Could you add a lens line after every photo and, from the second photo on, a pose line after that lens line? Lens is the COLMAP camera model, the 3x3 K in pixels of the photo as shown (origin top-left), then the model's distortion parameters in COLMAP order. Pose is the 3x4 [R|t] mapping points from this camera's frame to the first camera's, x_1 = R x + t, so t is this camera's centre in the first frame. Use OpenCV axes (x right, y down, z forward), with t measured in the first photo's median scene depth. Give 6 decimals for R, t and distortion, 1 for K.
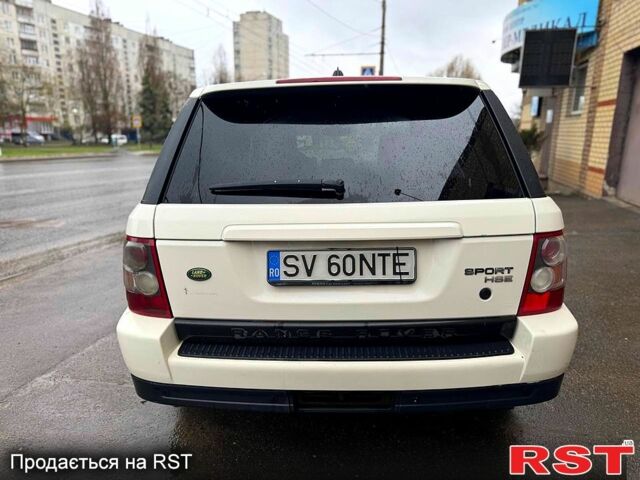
lens RADIAL K [[450.0, 0, 322.9], [0, 450.0, 239.9], [0, 0, 1]] dist [0.014163, -0.006249]
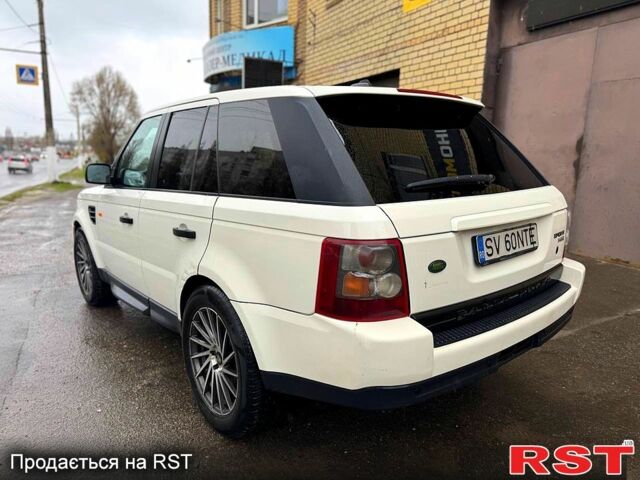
lens RADIAL K [[450.0, 0, 322.9], [0, 450.0, 239.9], [0, 0, 1]] dist [0.014163, -0.006249]
pose [[0.754078, -0.110605, 0.647405, -1.171183], [0.132143, 0.991111, 0.015408, -0.038081], [-0.643355, 0.073931, 0.761990, 0.370901]]
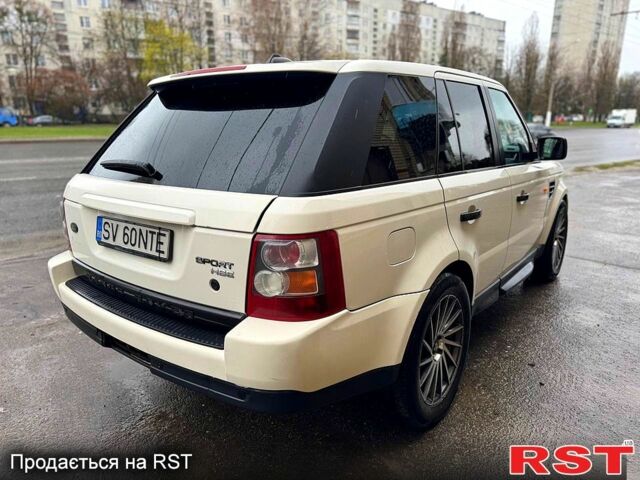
lens RADIAL K [[450.0, 0, 322.9], [0, 450.0, 239.9], [0, 0, 1]] dist [0.014163, -0.006249]
pose [[0.820931, 0.149649, -0.551069, 1.101379], [-0.123498, 0.988738, 0.084527, -0.095721], [0.557513, -0.001335, 0.830167, 0.301085]]
